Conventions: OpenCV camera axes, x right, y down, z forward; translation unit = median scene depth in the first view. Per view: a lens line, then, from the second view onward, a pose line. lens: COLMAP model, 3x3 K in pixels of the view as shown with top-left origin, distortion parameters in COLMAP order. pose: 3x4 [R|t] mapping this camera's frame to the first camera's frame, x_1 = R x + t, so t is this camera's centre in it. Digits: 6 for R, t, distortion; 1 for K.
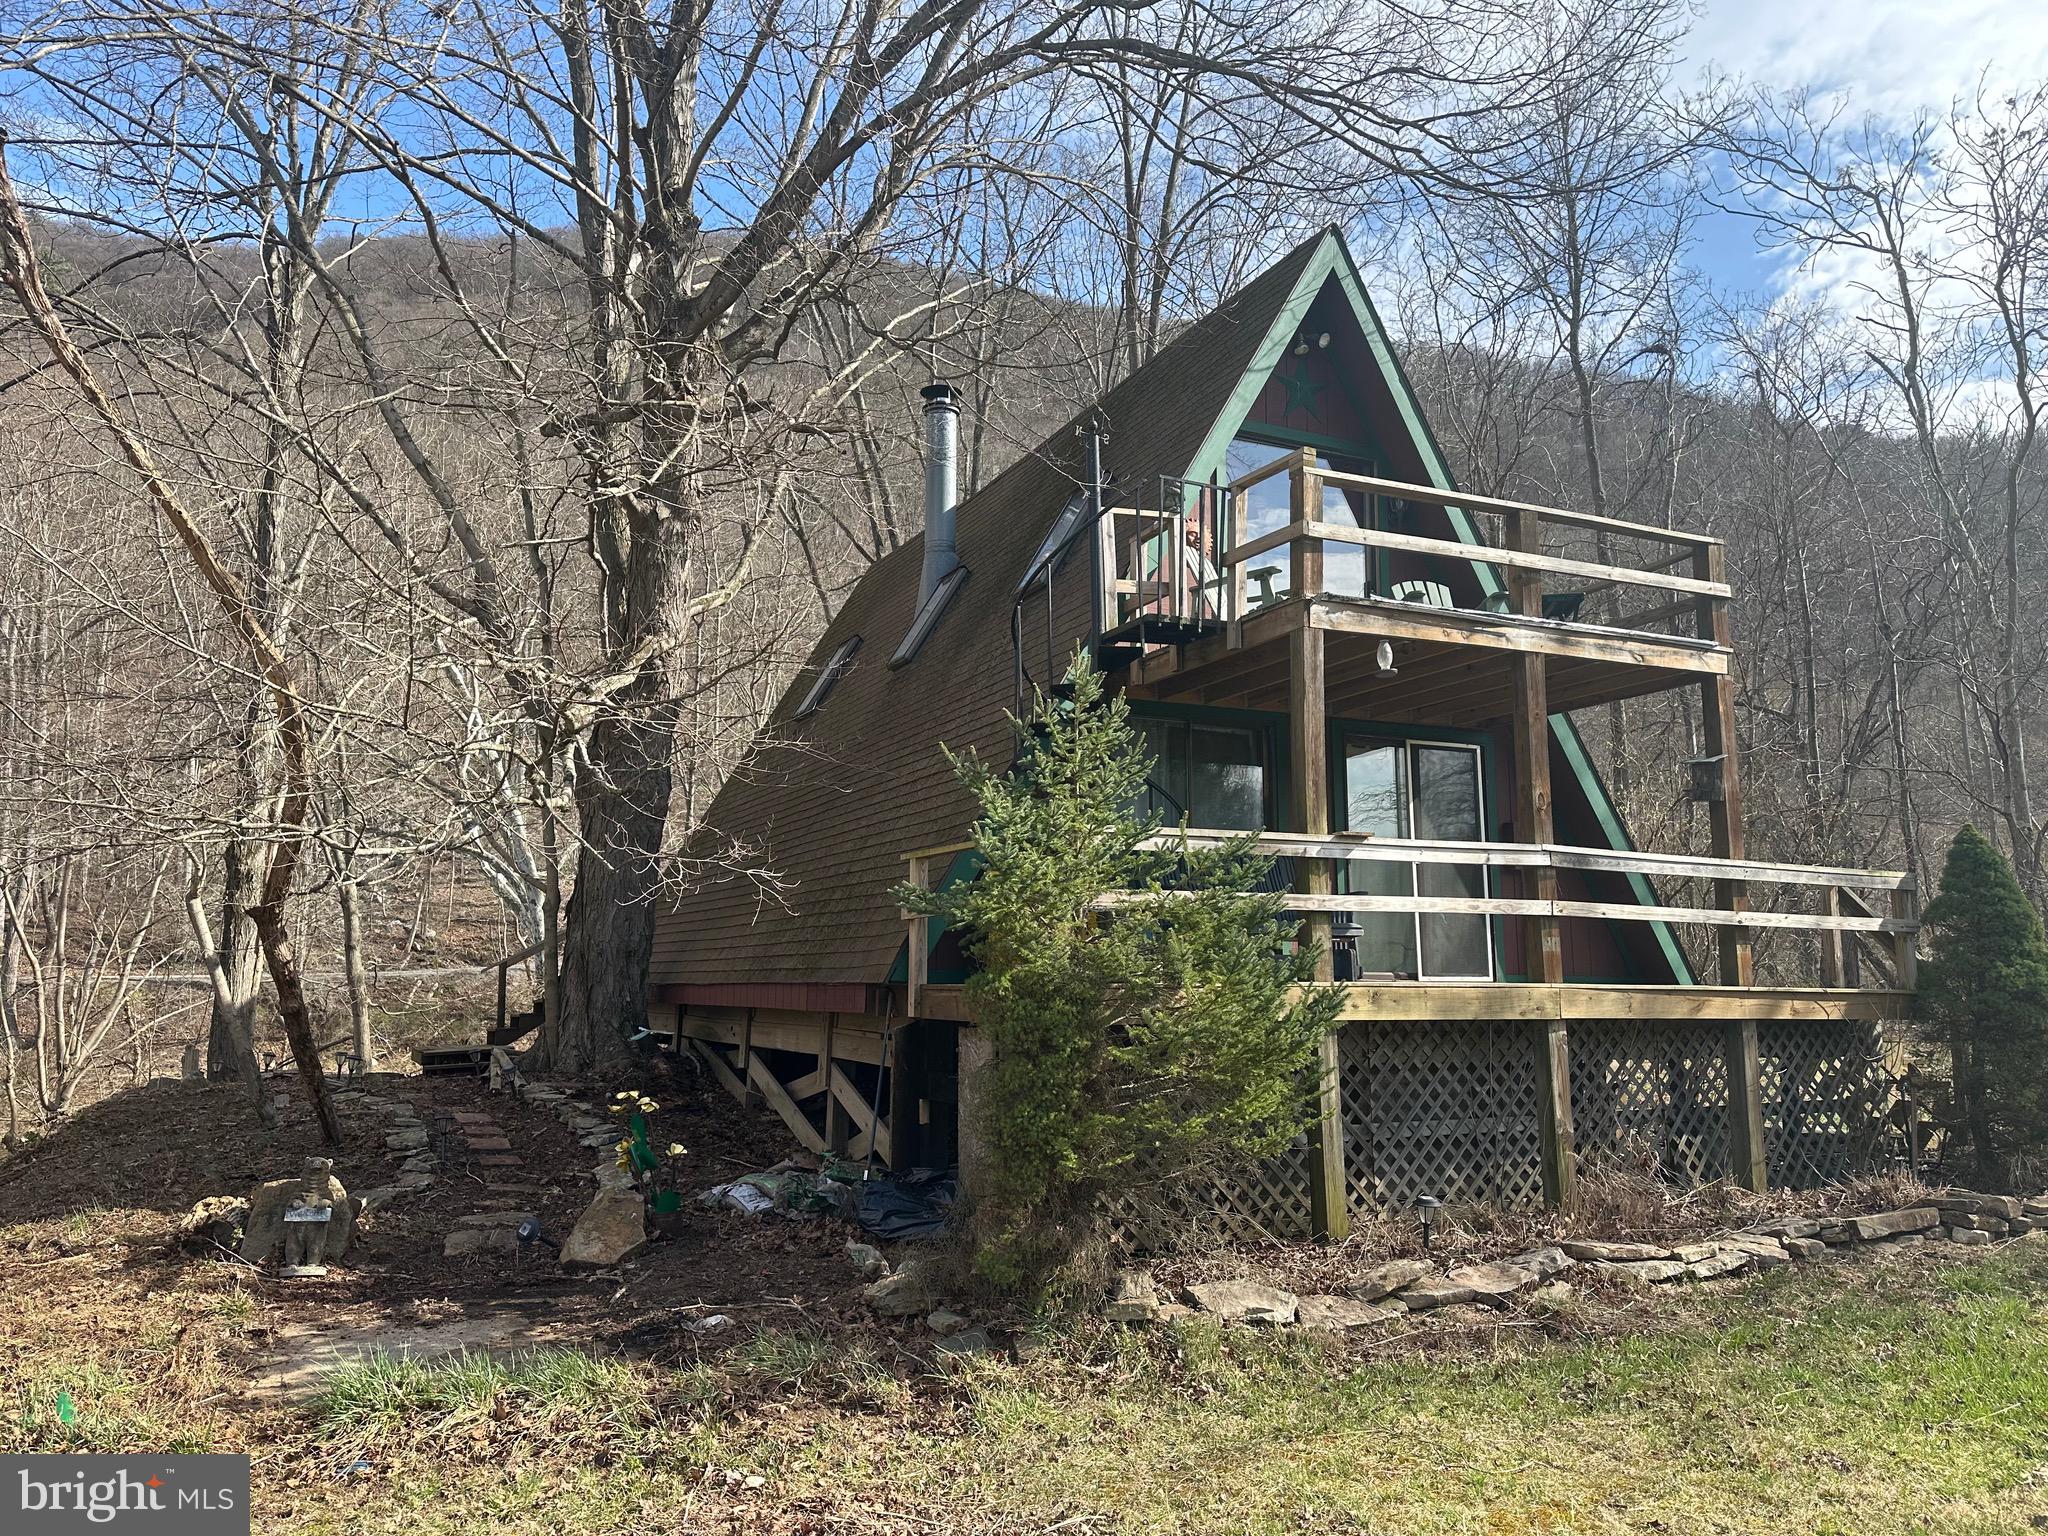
lens RADIAL K [[1440.3, 0, 1024.0], [0, 1440.3, 768.0], [0, 0, 1]] dist [0.077162, -0.091695]
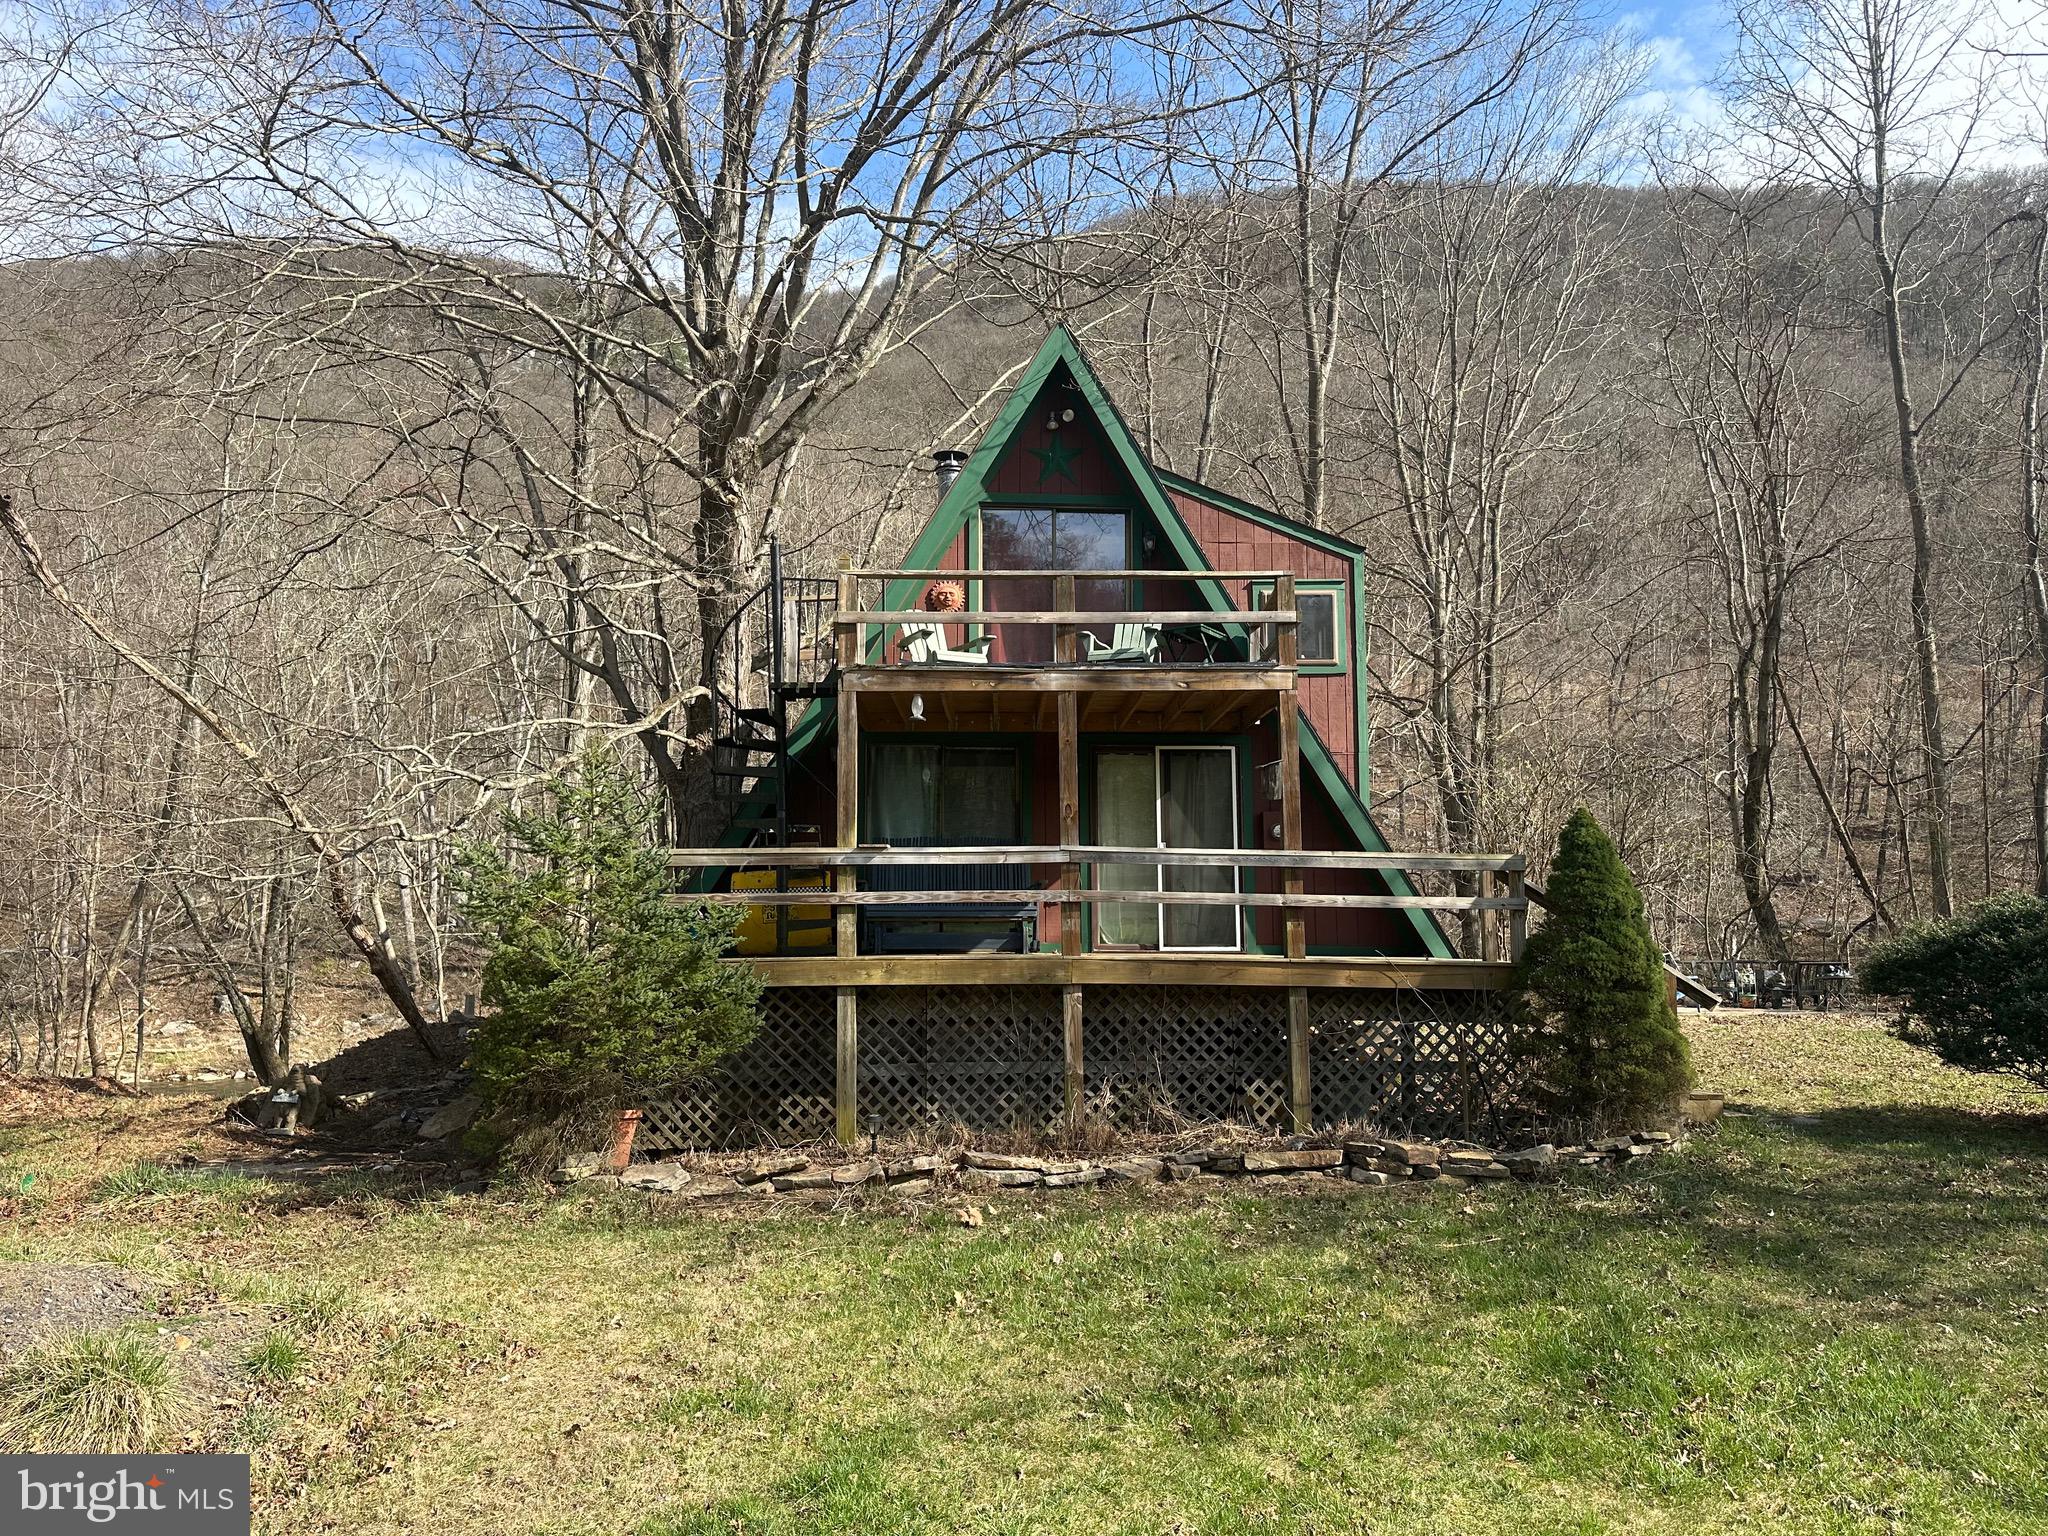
lens RADIAL K [[1413.2, 0, 1024.0], [0, 1413.2, 768.0], [0, 0, 1]] dist [0.151133, -0.179919]
pose [[0.923990, -0.043519, -0.379932, 0.819718], [0.055657, 0.998229, 0.021015, -0.043259], [0.378345, -0.040564, 0.924775, -0.146489]]
